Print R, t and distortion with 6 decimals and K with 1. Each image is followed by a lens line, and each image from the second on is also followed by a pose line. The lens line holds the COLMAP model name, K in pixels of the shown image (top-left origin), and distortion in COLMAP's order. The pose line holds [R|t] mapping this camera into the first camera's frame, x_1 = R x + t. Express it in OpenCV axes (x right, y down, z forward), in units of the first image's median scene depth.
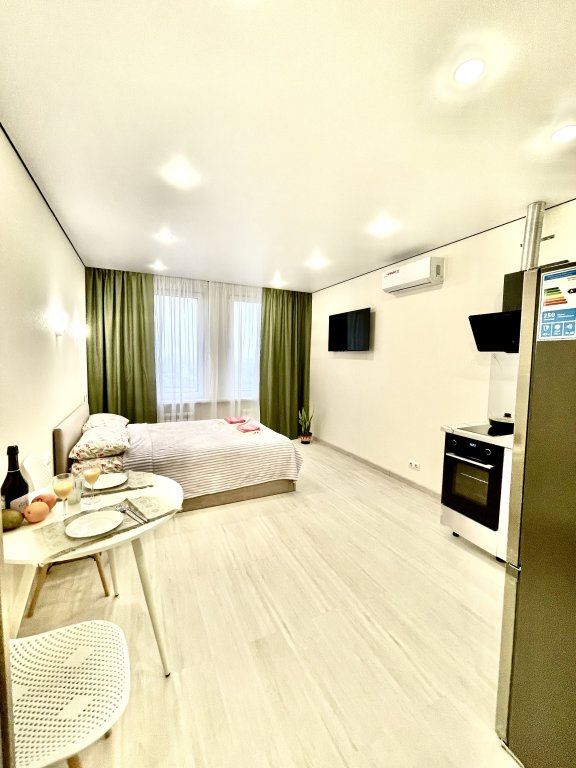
lens RADIAL K [[311.4, 0, 287.8], [0, 311.4, 381.5], [0, 0, 1]] dist [-0.002474, 0.000785]
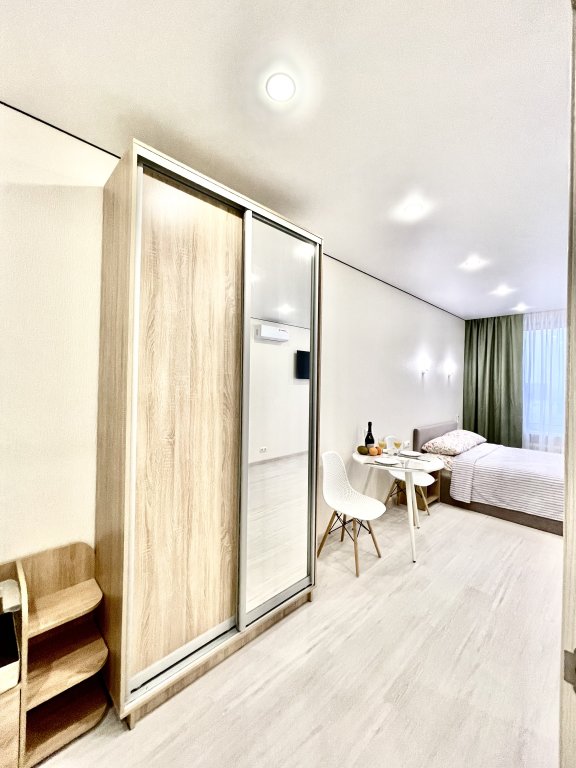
lens RADIAL K [[311.4, 0, 288.6], [0, 311.4, 382.0], [0, 0, 1]] dist [-0.002474, 0.000785]
pose [[0.312243, -0.017430, -0.949842, 0.596183], [-0.085163, 0.995293, -0.046260, 0.032925], [0.946177, 0.095336, 0.309289, -0.180306]]
